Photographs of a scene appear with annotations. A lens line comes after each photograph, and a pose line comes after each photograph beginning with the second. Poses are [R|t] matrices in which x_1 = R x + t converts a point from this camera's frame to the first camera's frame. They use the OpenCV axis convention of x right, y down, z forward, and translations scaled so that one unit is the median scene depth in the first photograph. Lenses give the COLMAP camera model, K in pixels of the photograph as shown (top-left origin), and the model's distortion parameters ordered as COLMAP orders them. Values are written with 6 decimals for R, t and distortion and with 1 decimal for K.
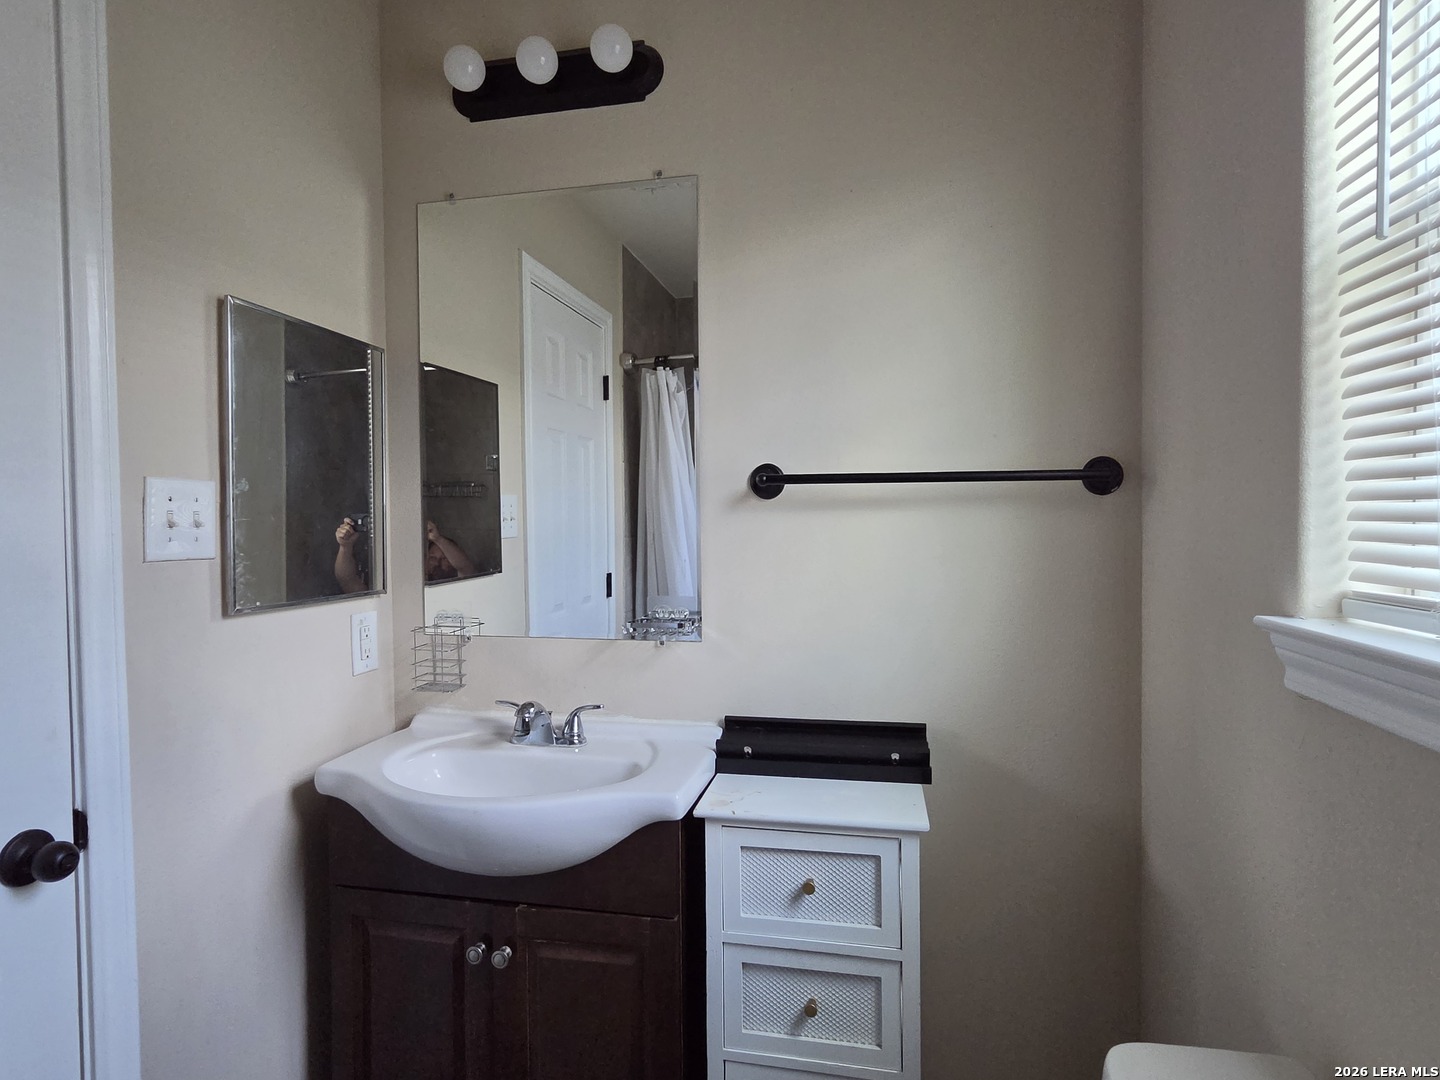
lens RADIAL K [[791.9, 0, 711.0], [0, 791.9, 525.6], [0, 0, 1]] dist [-0.004907, 0.002310]
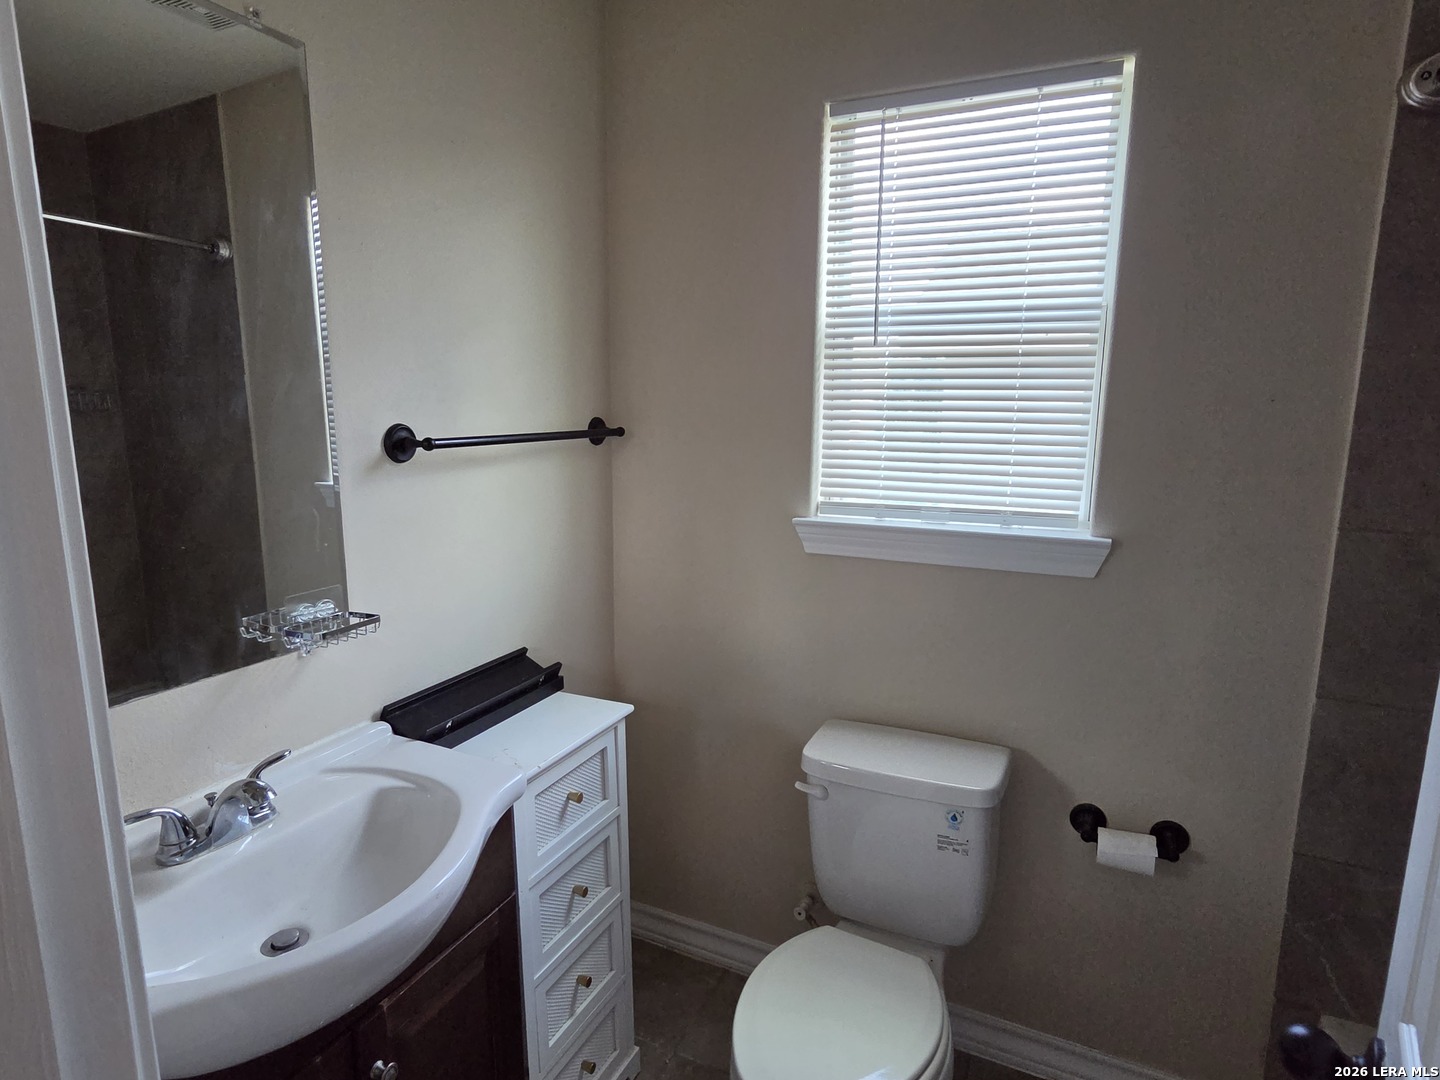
lens RADIAL K [[791.9, 0, 704.9], [0, 791.9, 550.7], [0, 0, 1]] dist [-0.004907, 0.002310]
pose [[0.248457, -0.157452, 0.955760, -0.872307], [0.022611, 0.987374, 0.156782, -0.082119], [-0.968379, -0.017343, 0.248880, 0.516767]]
